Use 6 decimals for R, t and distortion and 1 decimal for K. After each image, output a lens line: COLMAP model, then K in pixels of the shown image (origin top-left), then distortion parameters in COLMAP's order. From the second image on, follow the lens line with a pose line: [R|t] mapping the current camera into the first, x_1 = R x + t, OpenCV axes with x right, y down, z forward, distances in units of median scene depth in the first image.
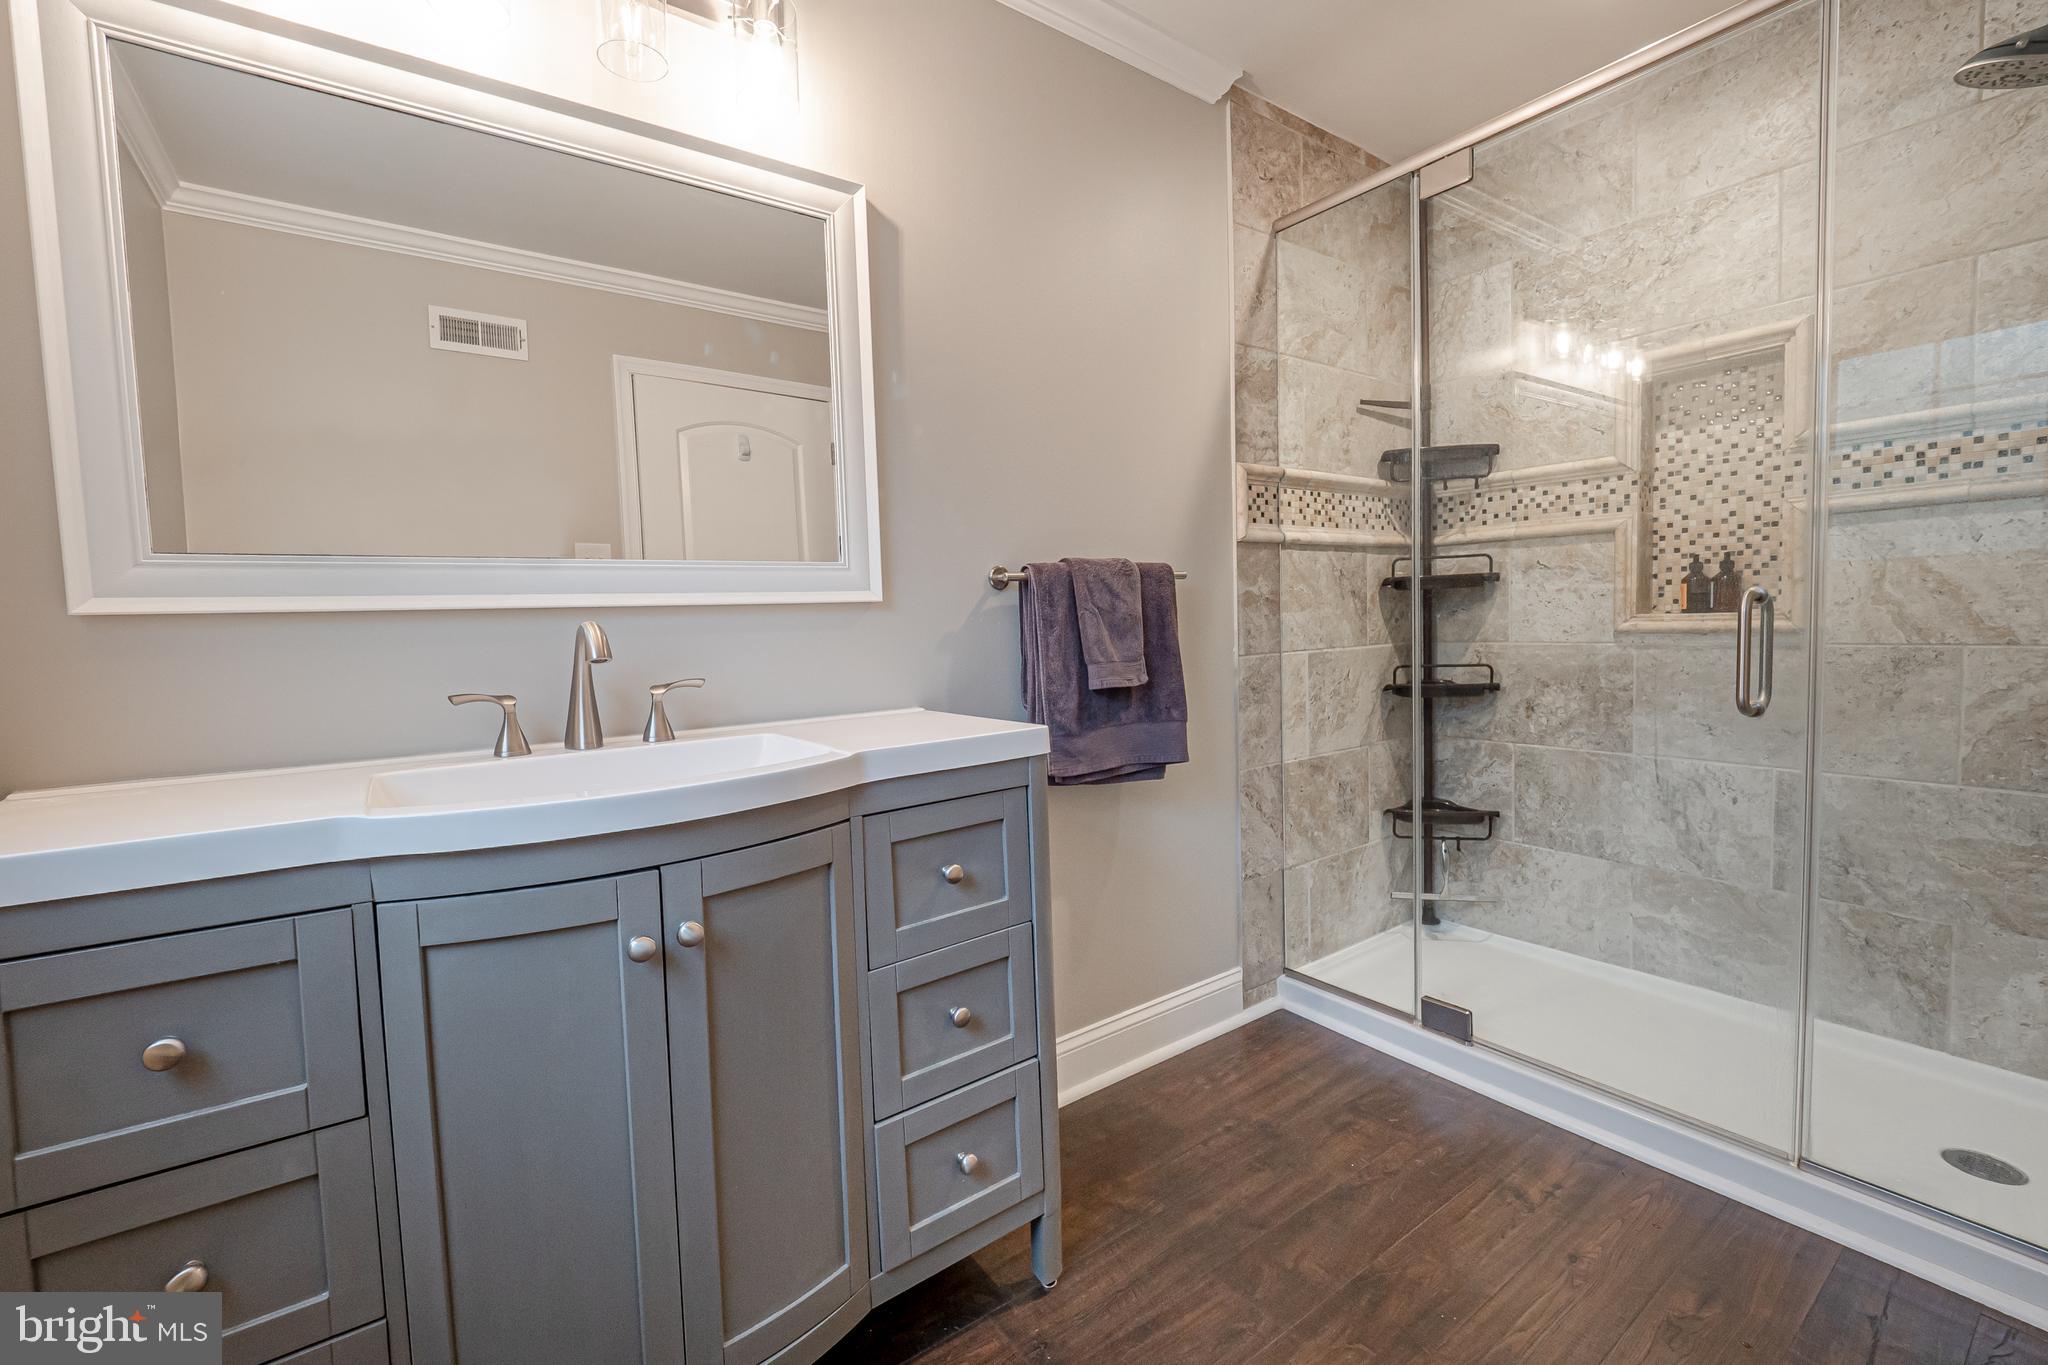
lens RADIAL K [[865.5, 0, 1031.5], [0, 865.5, 678.3], [0, 0, 1]] dist [0.000408, 0.000026]
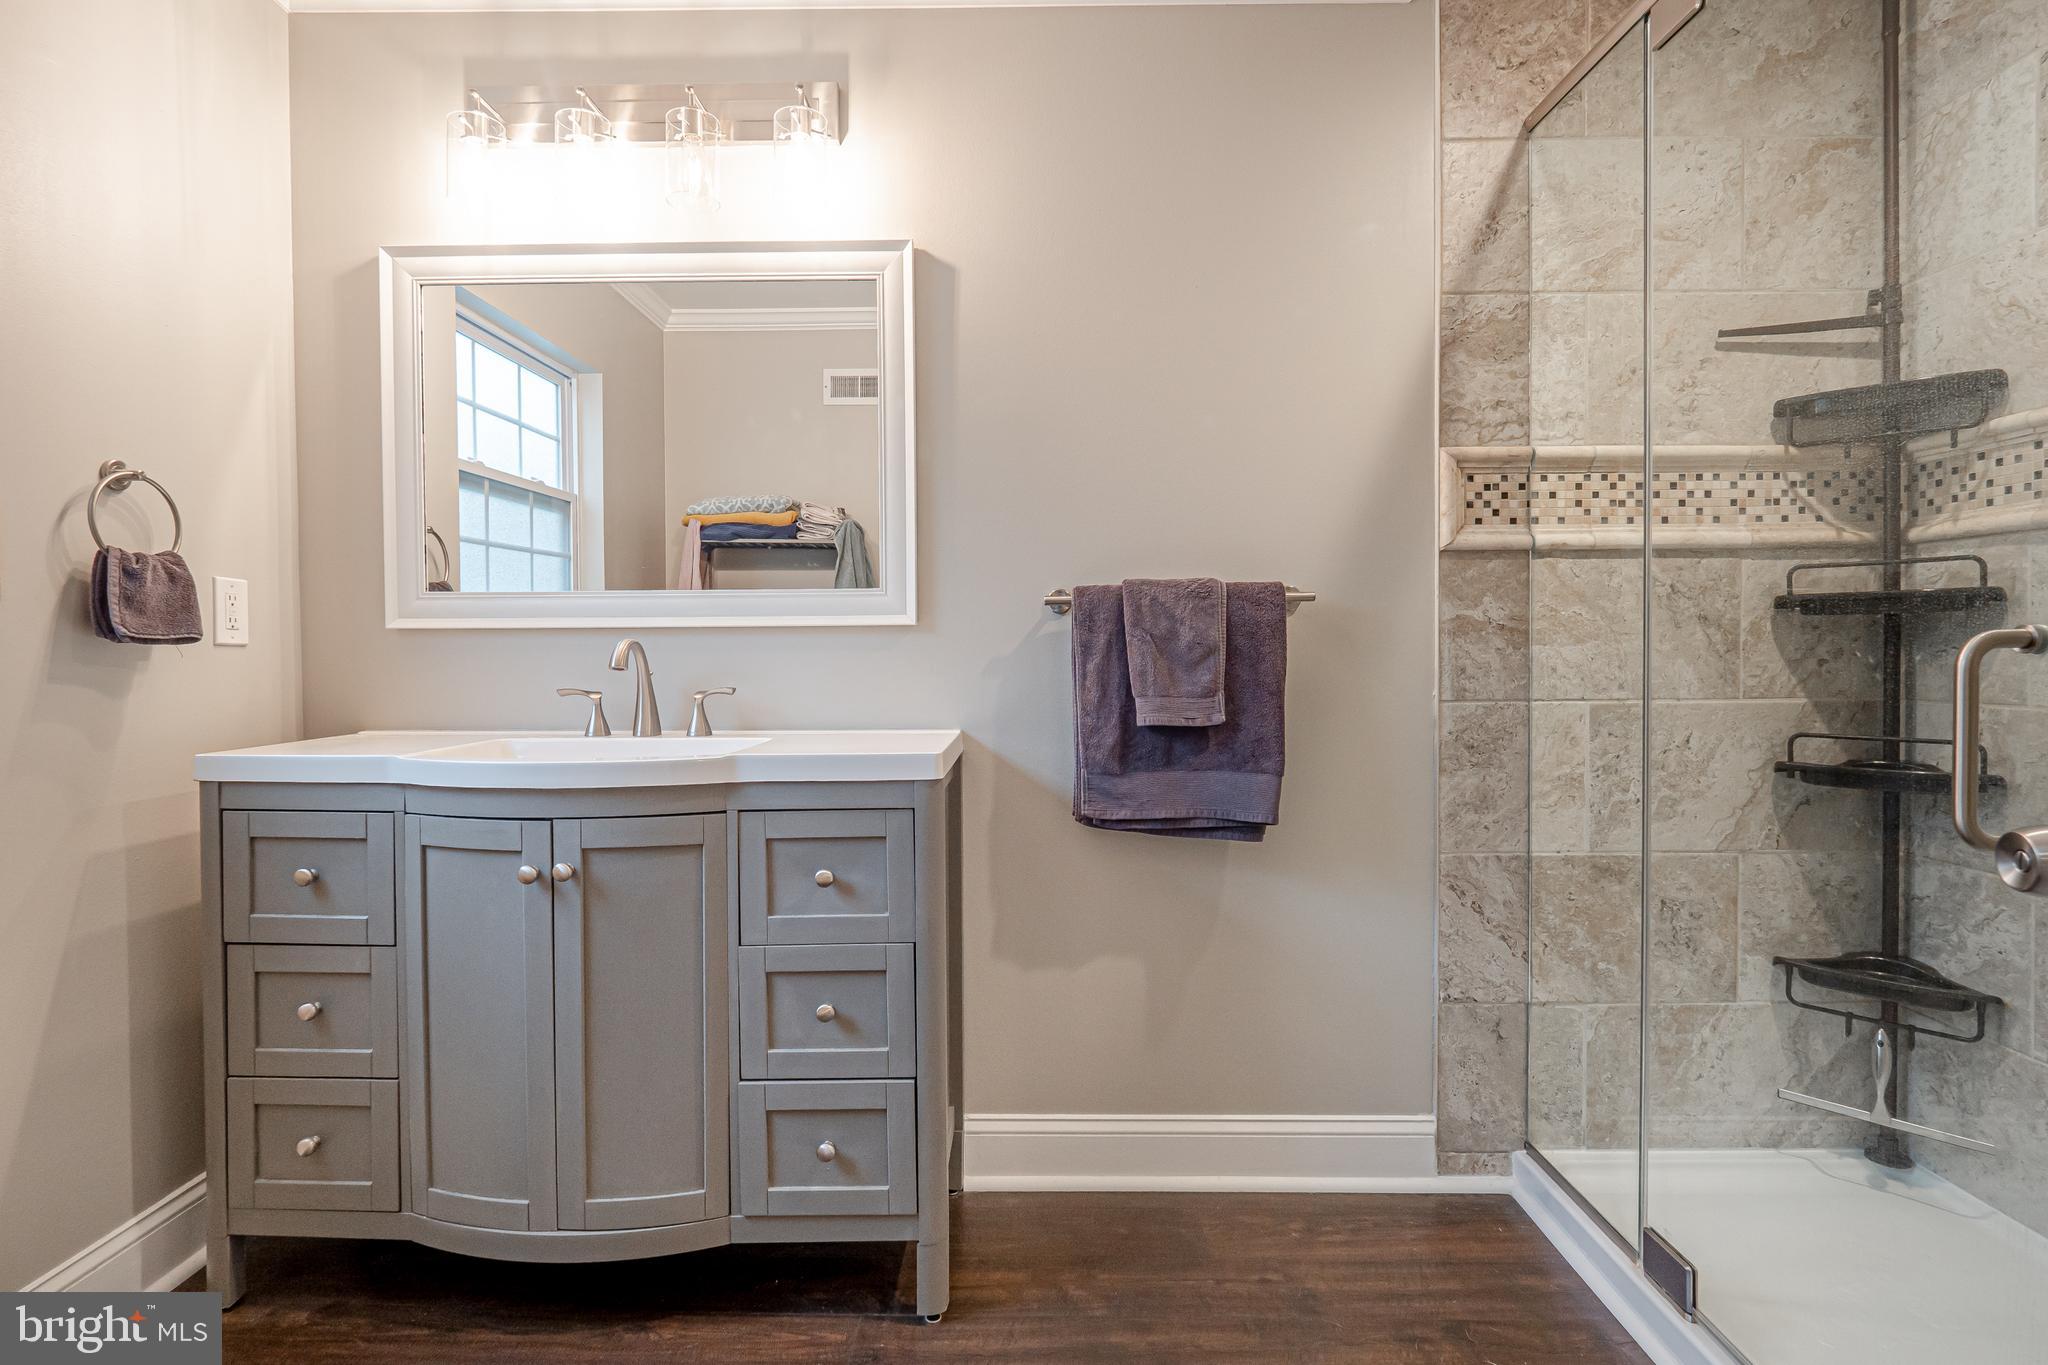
lens RADIAL K [[1043.5, 0, 1024.0], [0, 1043.5, 682.5], [0, 0, 1]] dist [-0.021012, 0.014320]
pose [[0.798998, 0.044890, -0.599656, 0.482071], [-0.061210, 0.998101, -0.006840, -0.013394], [0.598211, 0.042170, 0.800228, 0.053853]]
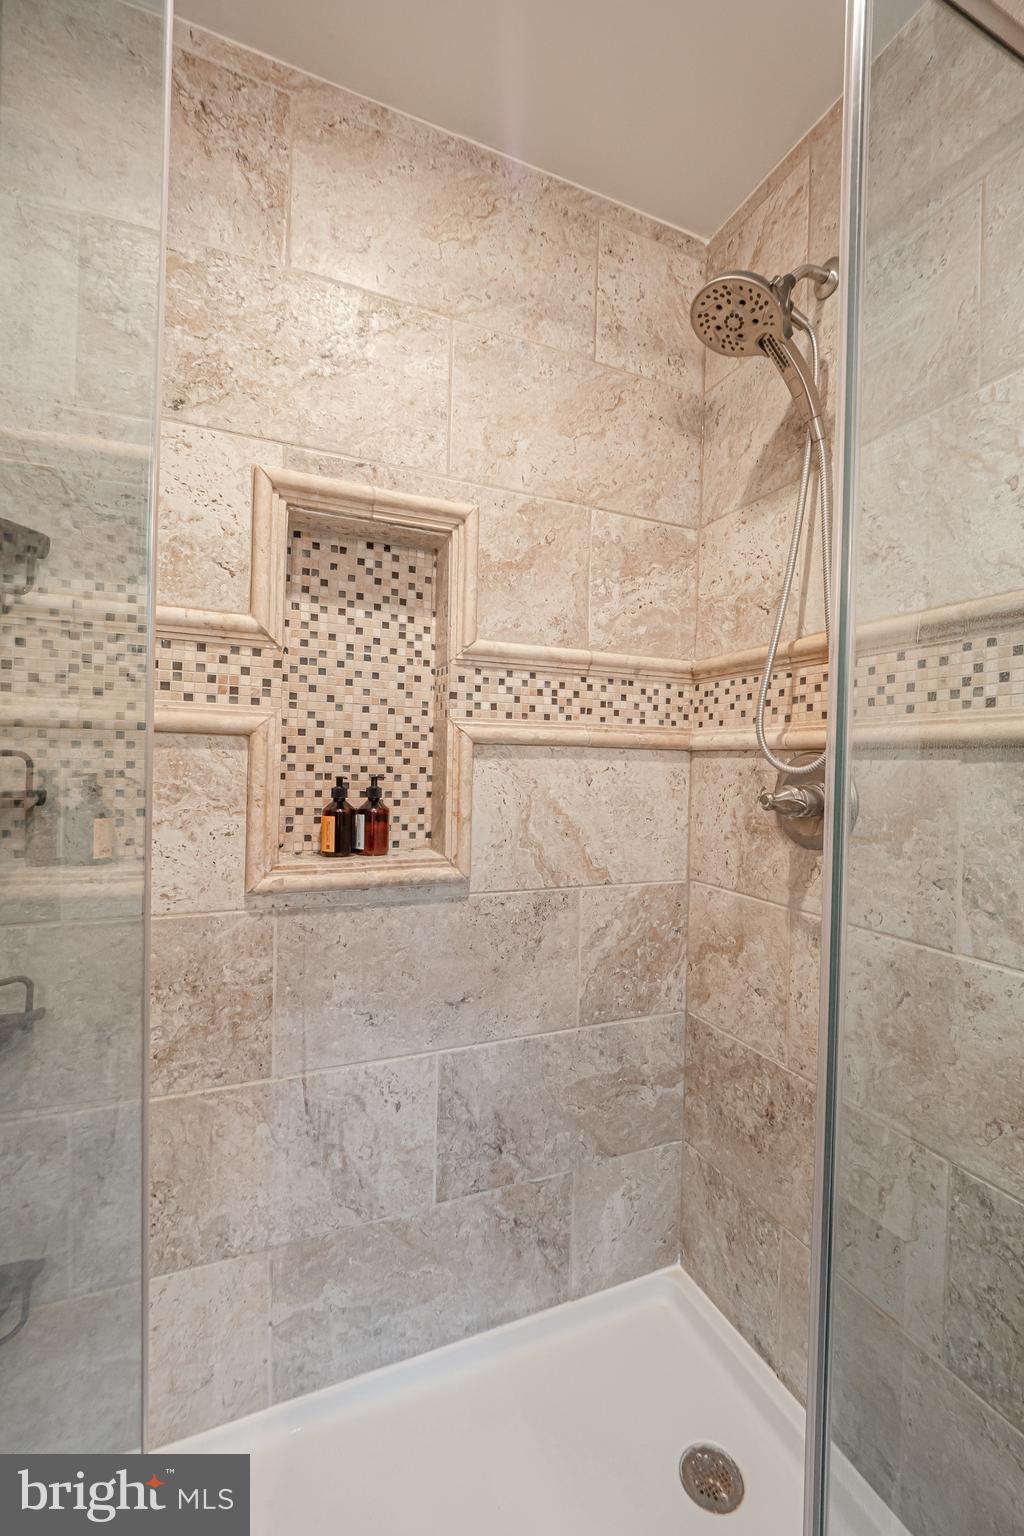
lens RADIAL K [[639.1, 0, 519.1], [0, 639.1, 763.2], [0, 0, 1]] dist [0.021033, -0.030319]
pose [[0.212049, 0.028851, 0.976833, 0.265598], [0.040759, 0.998433, -0.038337, -0.125554], [-0.976409, 0.047944, 0.210540, 0.727159]]
